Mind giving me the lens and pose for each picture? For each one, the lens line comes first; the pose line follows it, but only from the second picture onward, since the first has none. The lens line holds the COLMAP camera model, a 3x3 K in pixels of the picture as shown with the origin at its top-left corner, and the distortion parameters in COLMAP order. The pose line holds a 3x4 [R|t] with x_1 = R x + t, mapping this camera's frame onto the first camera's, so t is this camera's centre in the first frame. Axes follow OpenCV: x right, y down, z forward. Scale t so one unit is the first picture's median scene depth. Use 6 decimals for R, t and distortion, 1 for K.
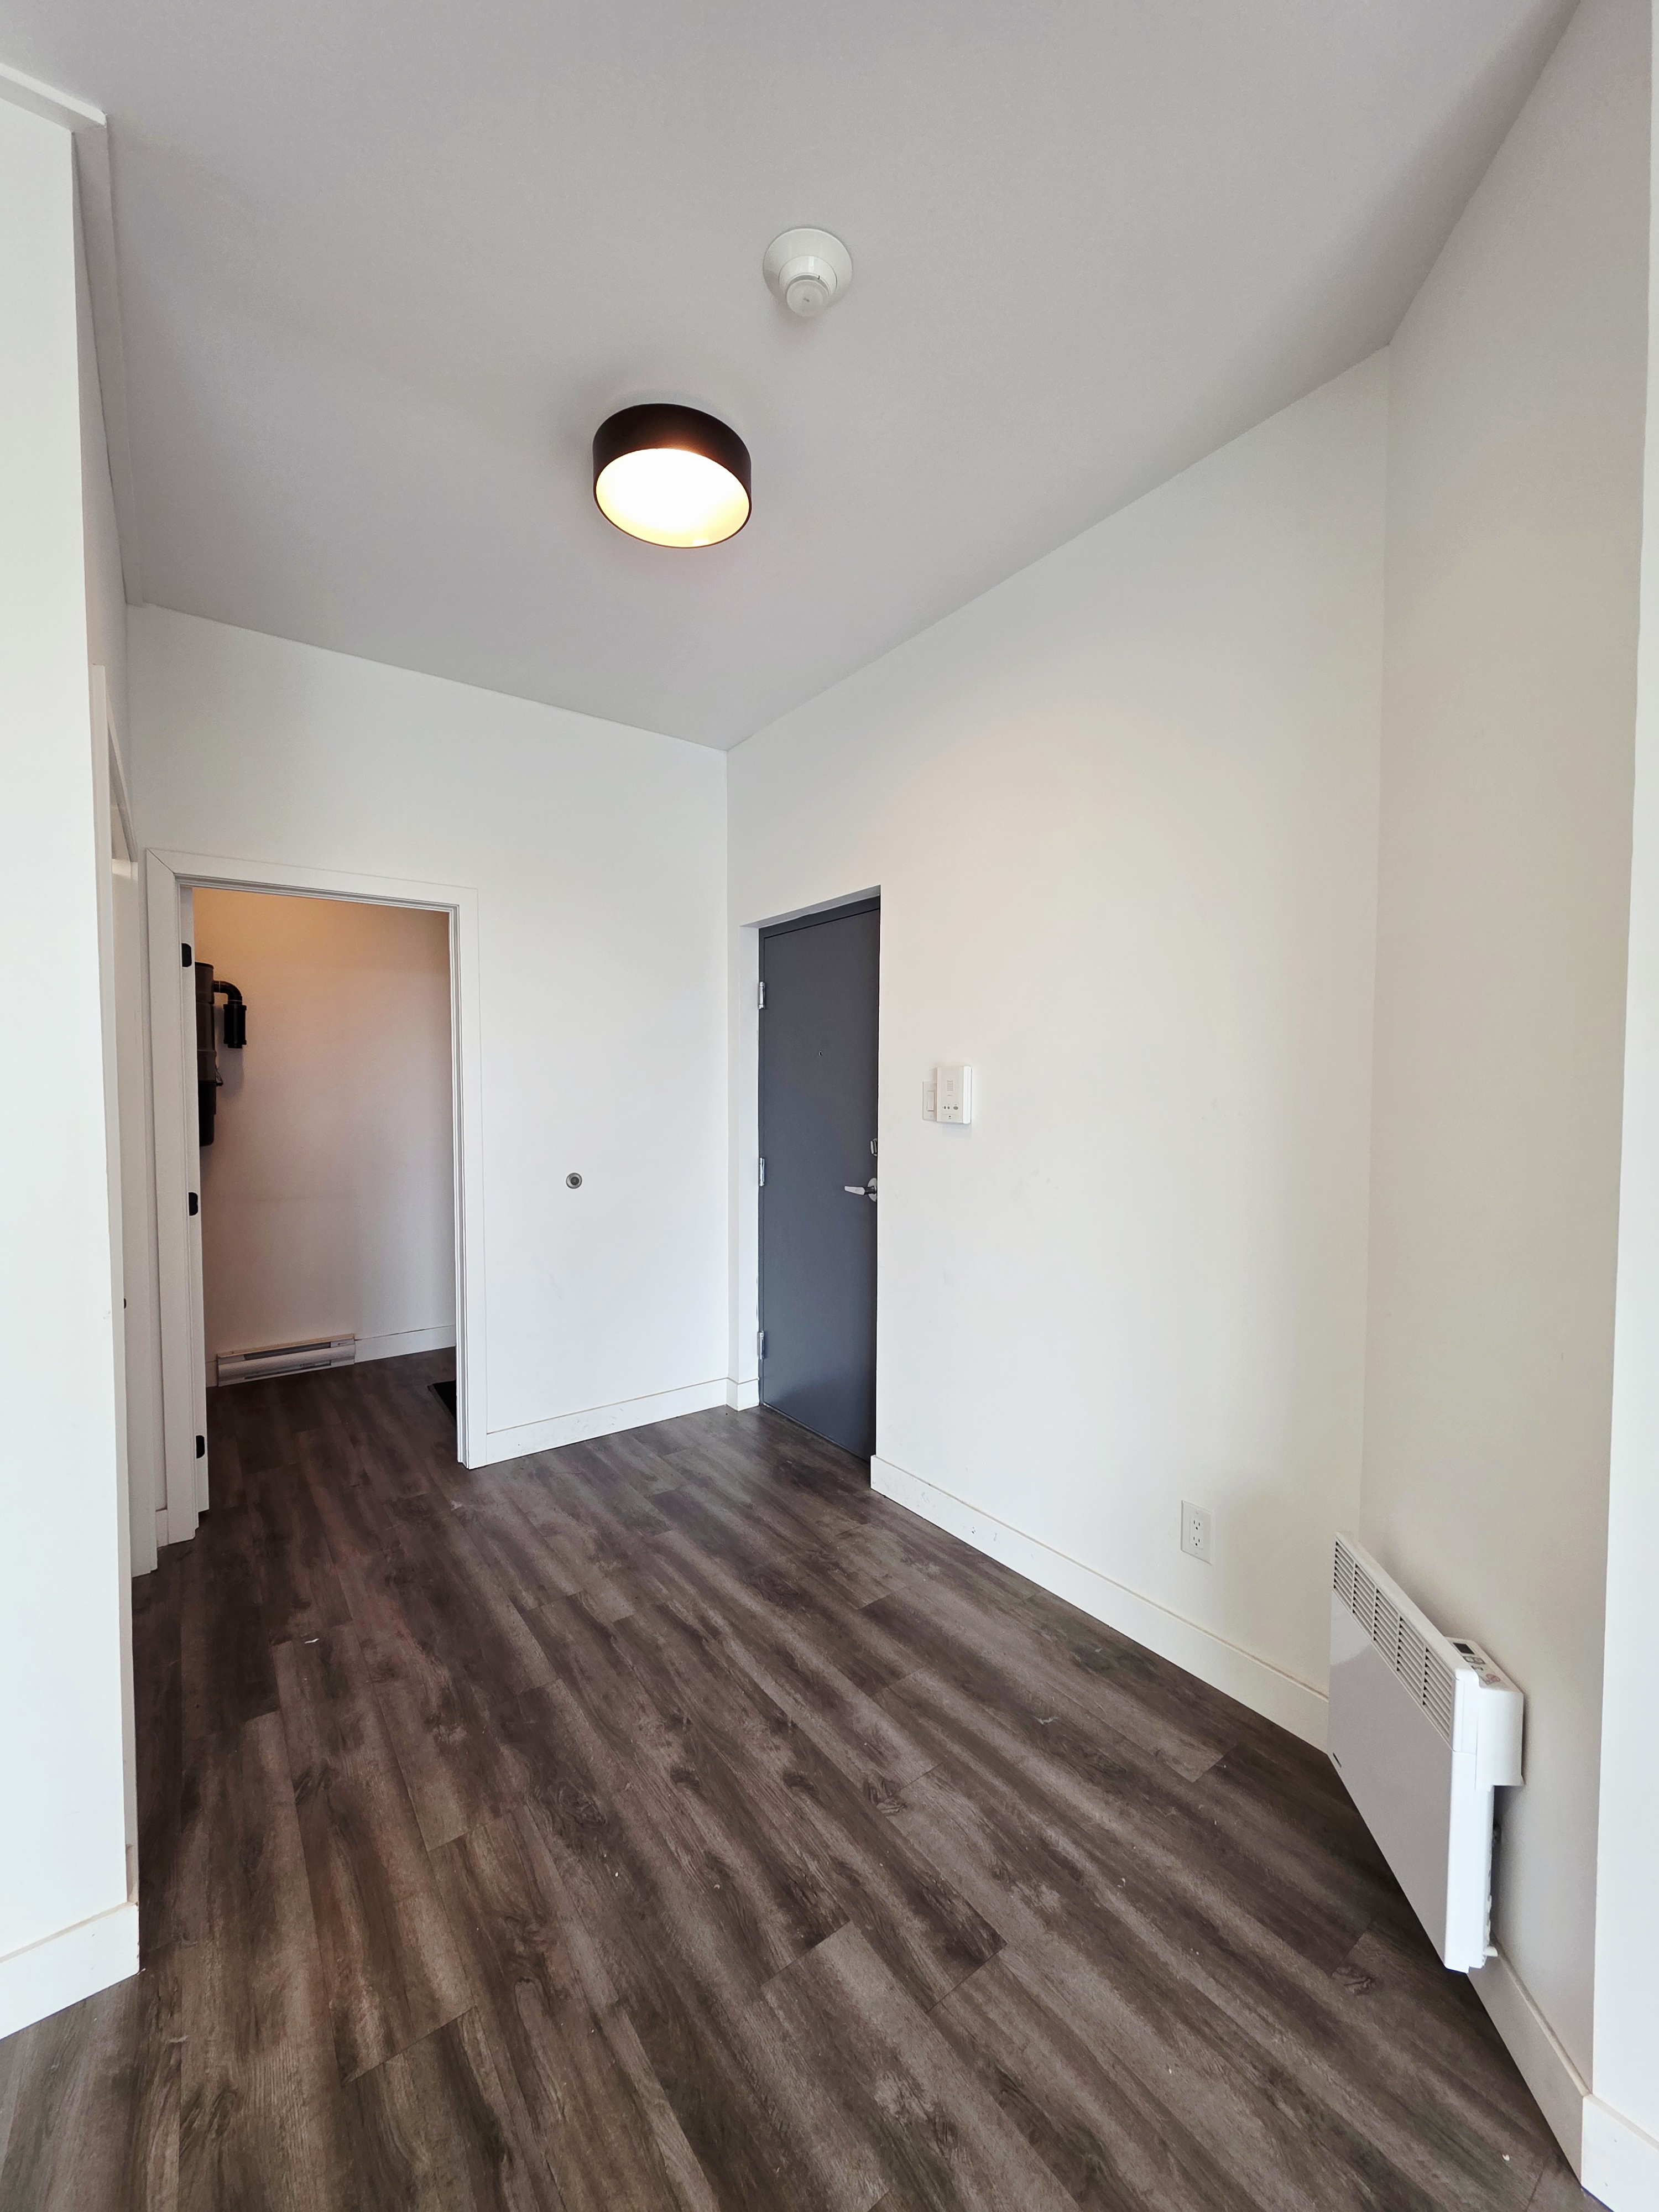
lens RADIAL K [[881.1, 0, 832.9], [0, 881.1, 1116.7], [0, 0, 1]] dist [-0.000090, 0.000162]
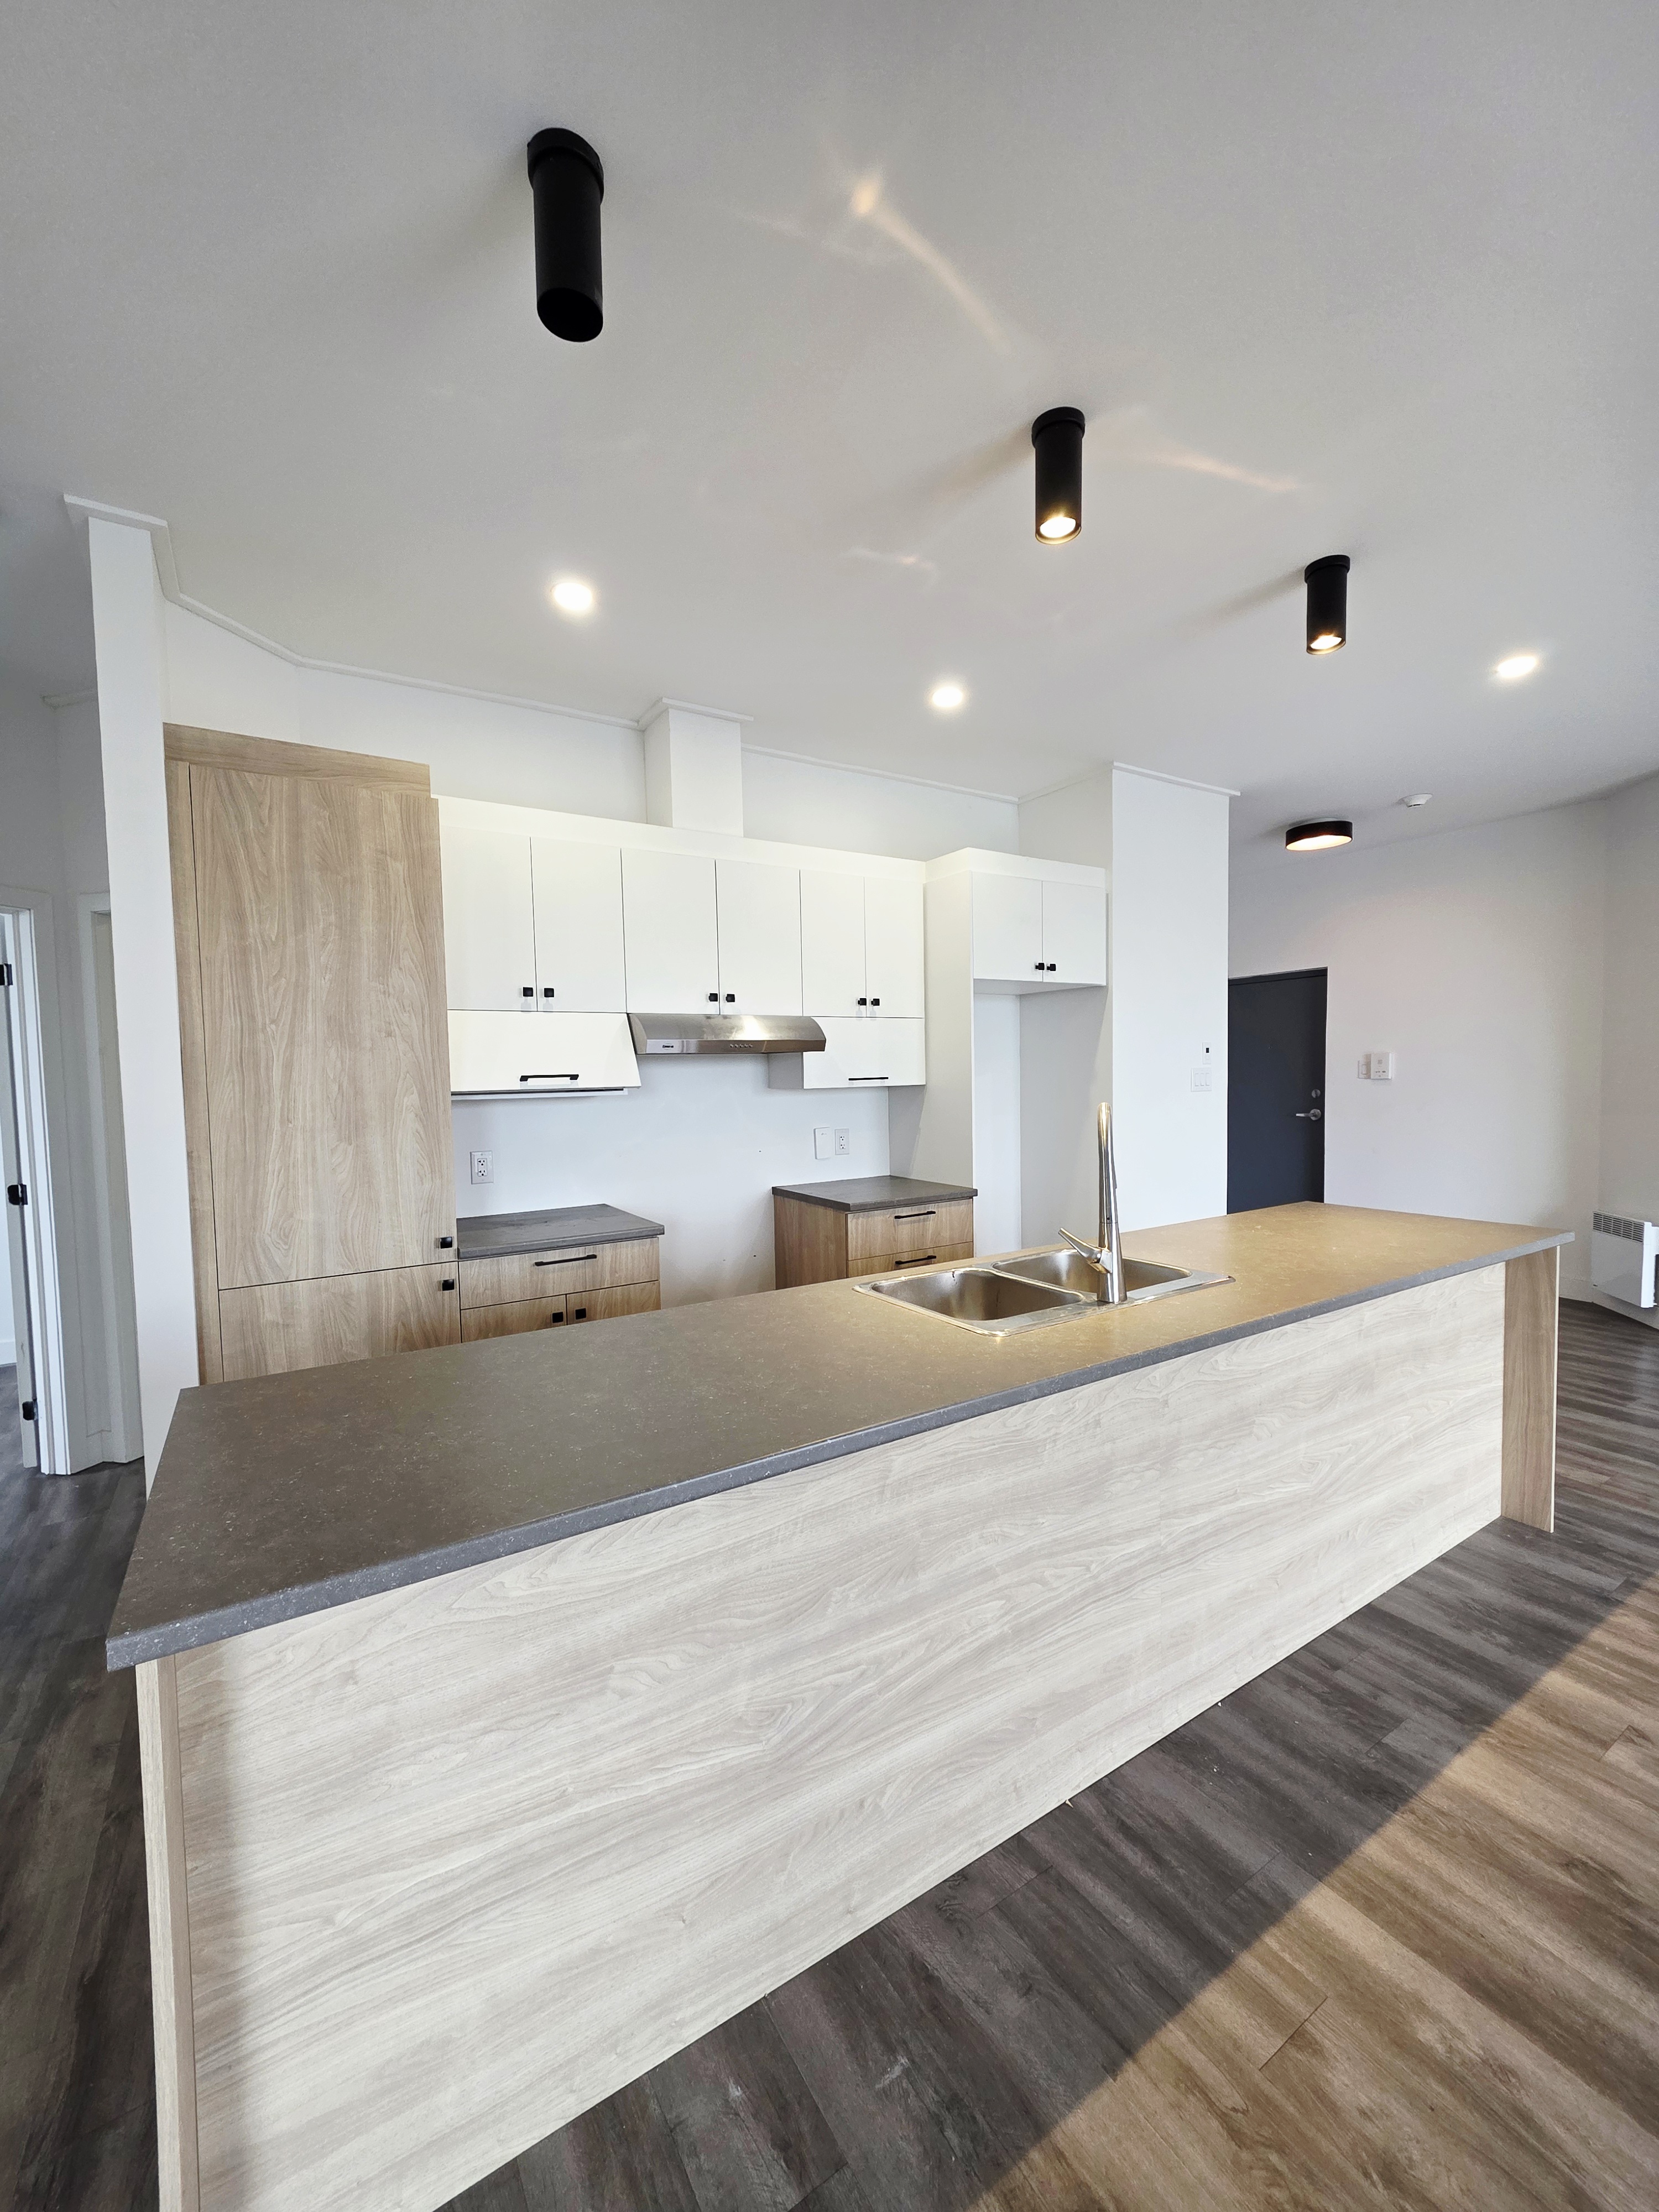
lens RADIAL K [[881.1, 0, 832.9], [0, 881.1, 1116.7], [0, 0, 1]] dist [-0.000090, 0.000162]
pose [[0.997363, -0.018034, -0.070300, -1.078317], [0.019007, 0.999732, 0.013195, 0.046954], [0.070043, -0.014496, 0.997439, -1.304012]]
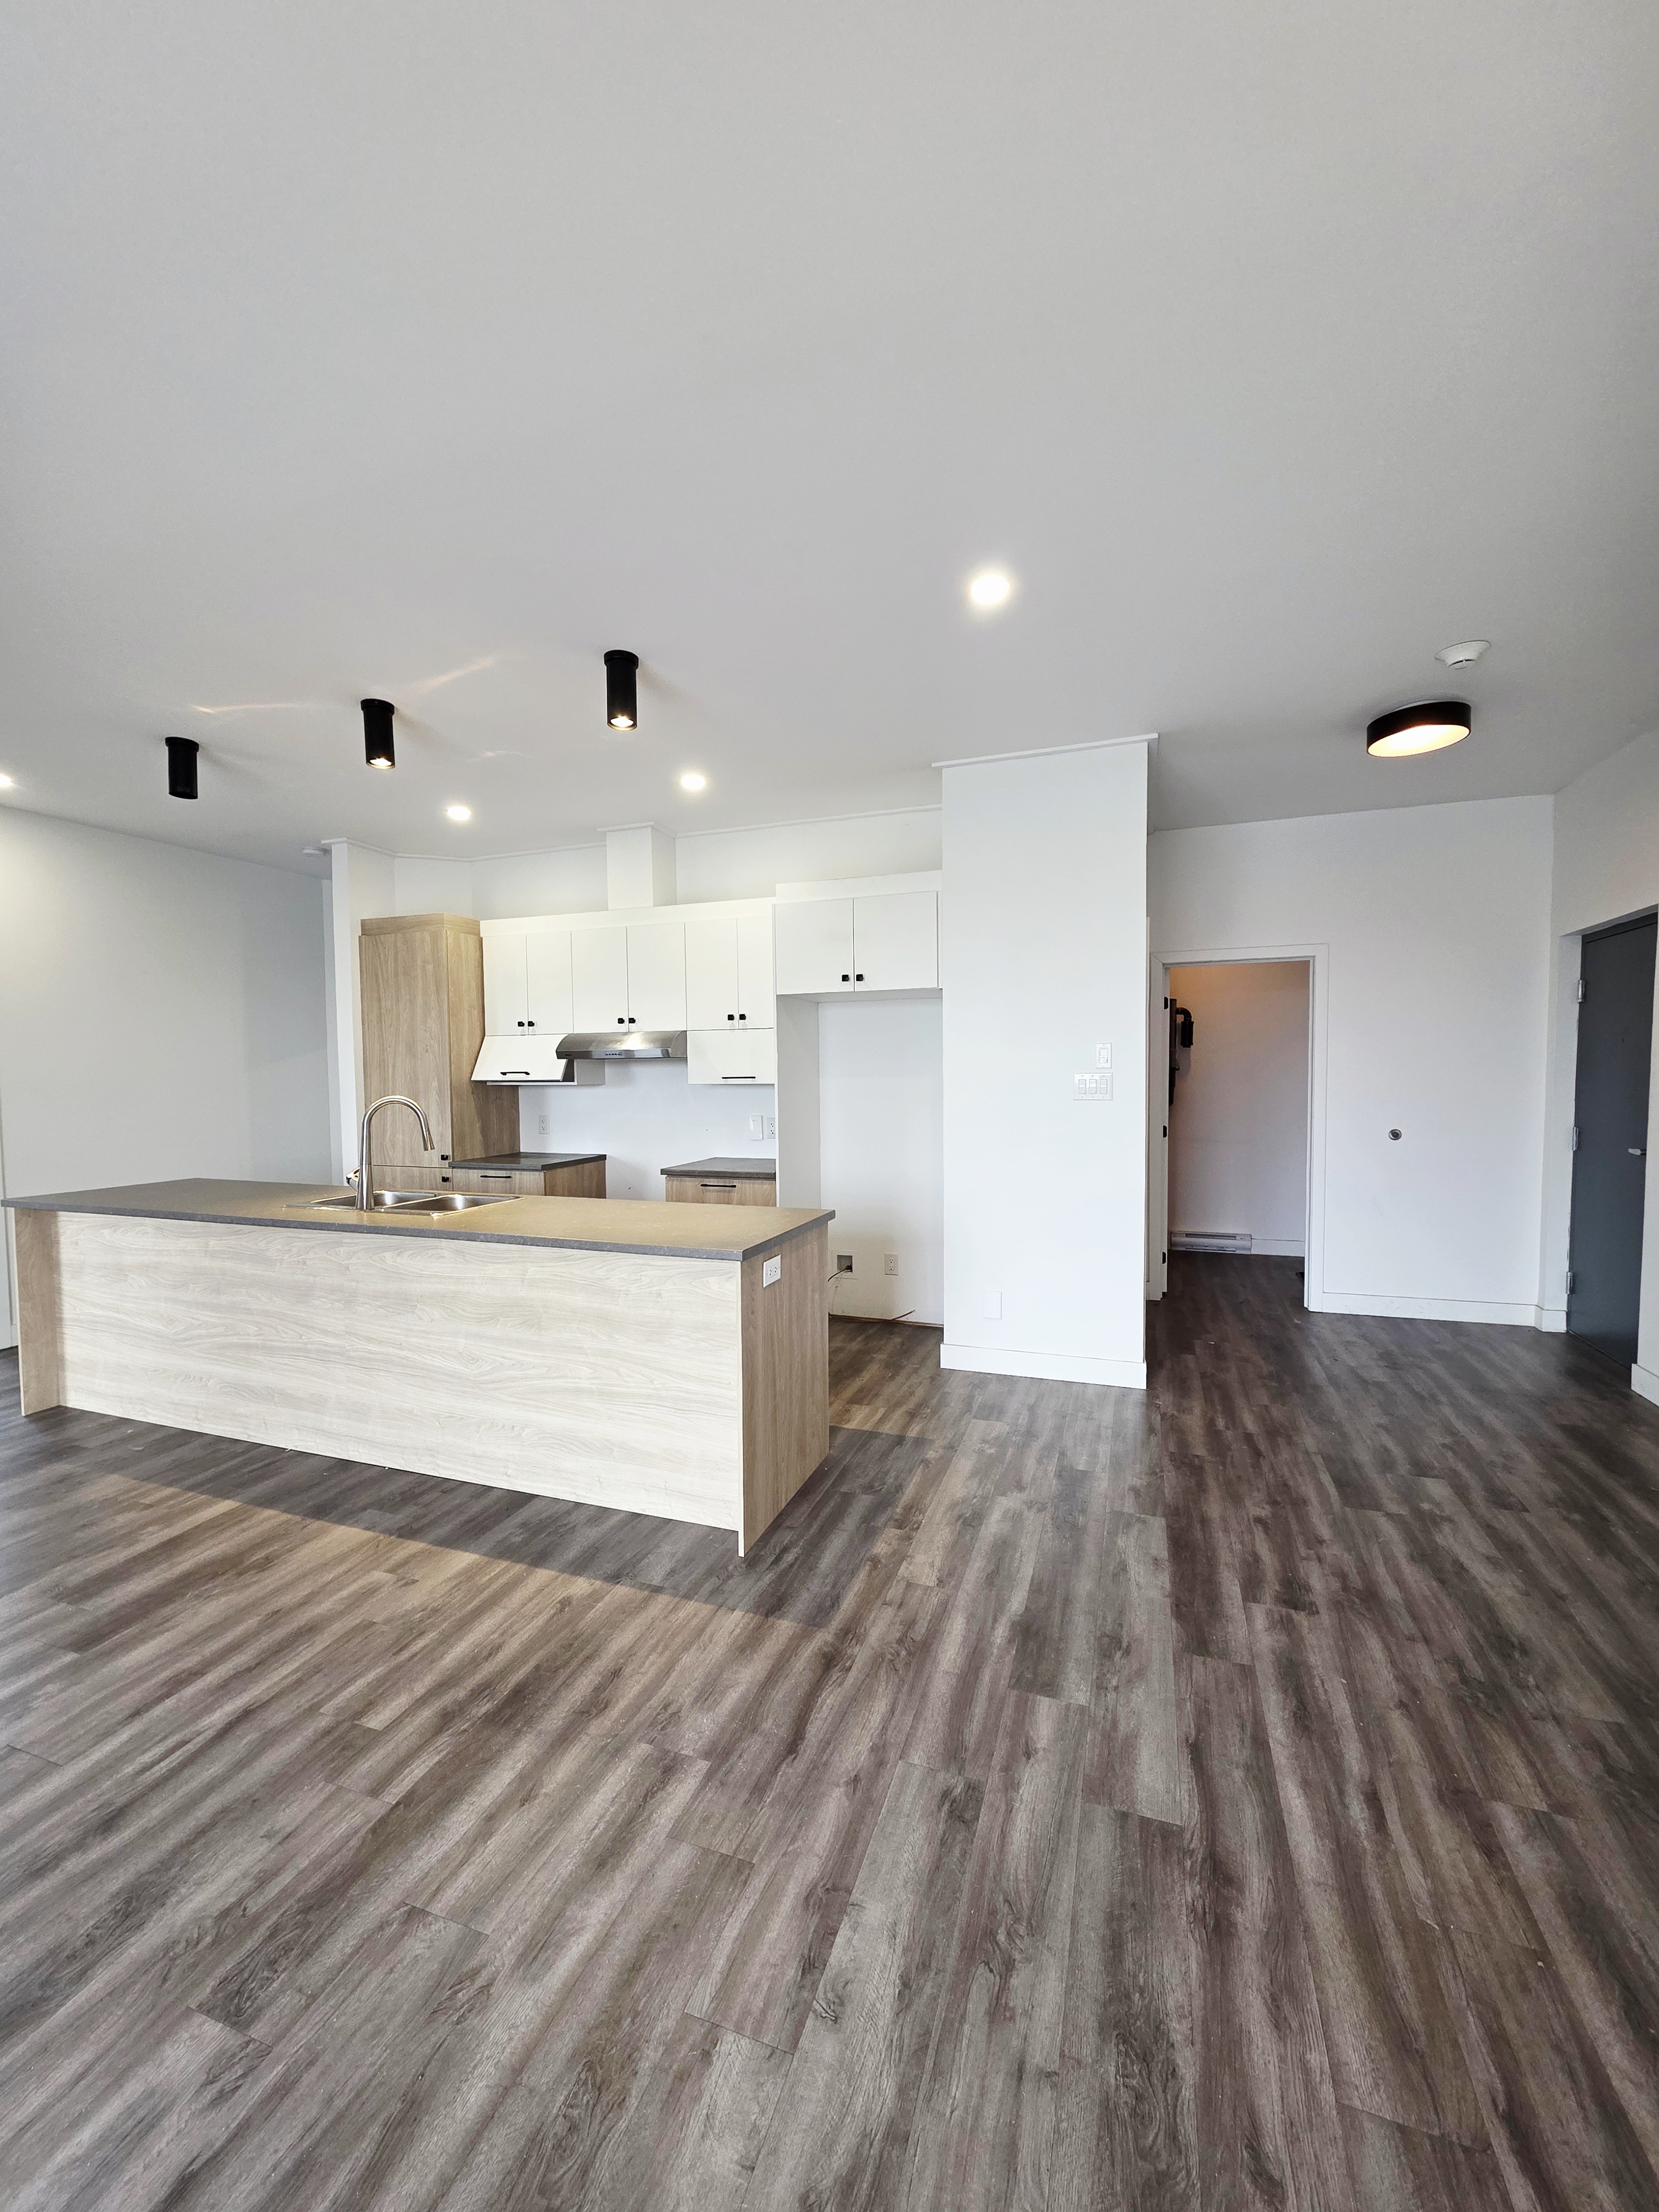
lens RADIAL K [[882.2, 0, 832.1], [0, 882.2, 1115.0], [0, 0, 1]] dist [0.001625, 0.000167]
pose [[0.560462, 0.035525, -0.827418, 0.491606], [-0.022148, 0.999365, 0.027906, 0.027309], [0.827884, 0.002686, 0.560893, -0.730182]]
